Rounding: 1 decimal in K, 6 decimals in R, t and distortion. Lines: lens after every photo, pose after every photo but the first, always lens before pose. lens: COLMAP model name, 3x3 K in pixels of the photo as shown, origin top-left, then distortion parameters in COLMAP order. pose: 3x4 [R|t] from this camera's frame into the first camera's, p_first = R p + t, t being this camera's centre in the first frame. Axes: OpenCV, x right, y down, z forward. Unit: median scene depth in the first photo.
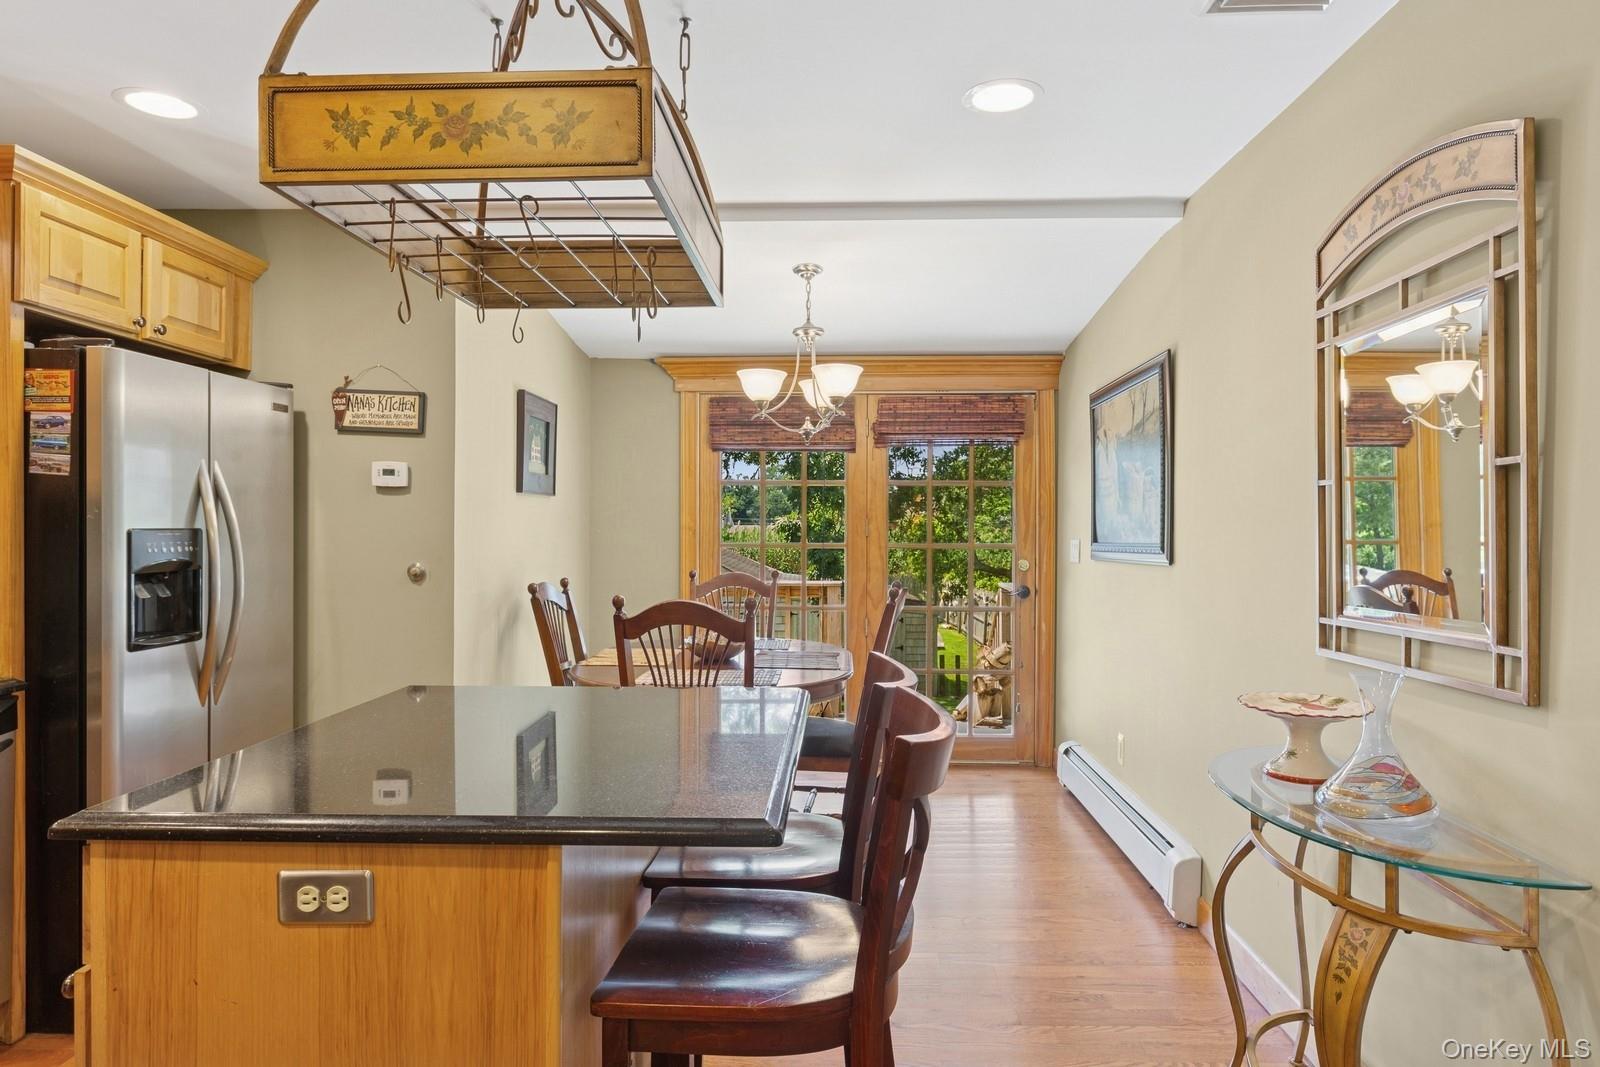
lens RADIAL K [[963.1, 0, 801.5], [0, 963.1, 516.0], [0, 0, 1]] dist [-0.001094, -0.000794]
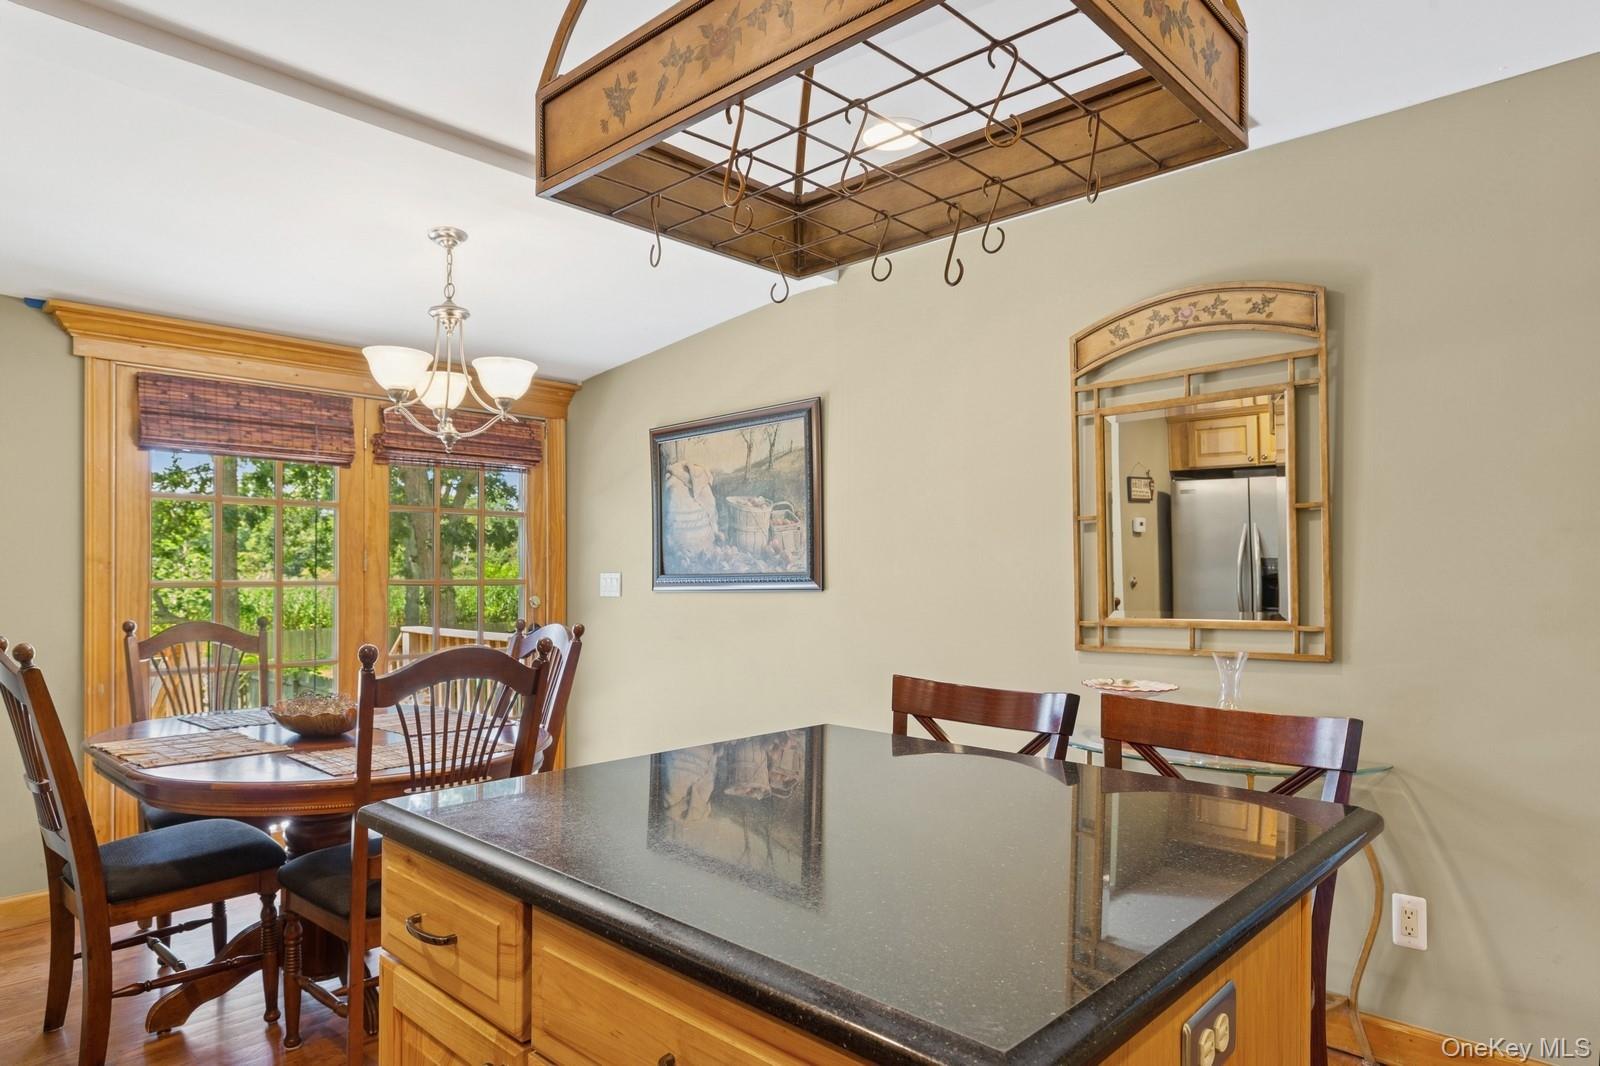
lens RADIAL K [[957.8, 0, 799.3], [0, 957.8, 575.7], [0, 0, 1]] dist [-0.004203, -0.001820]
pose [[0.661392, -0.001690, 0.750038, -0.302883], [-0.006988, 0.999940, 0.008416, 0.015481], [-0.750008, -0.010808, 0.661341, 0.186175]]
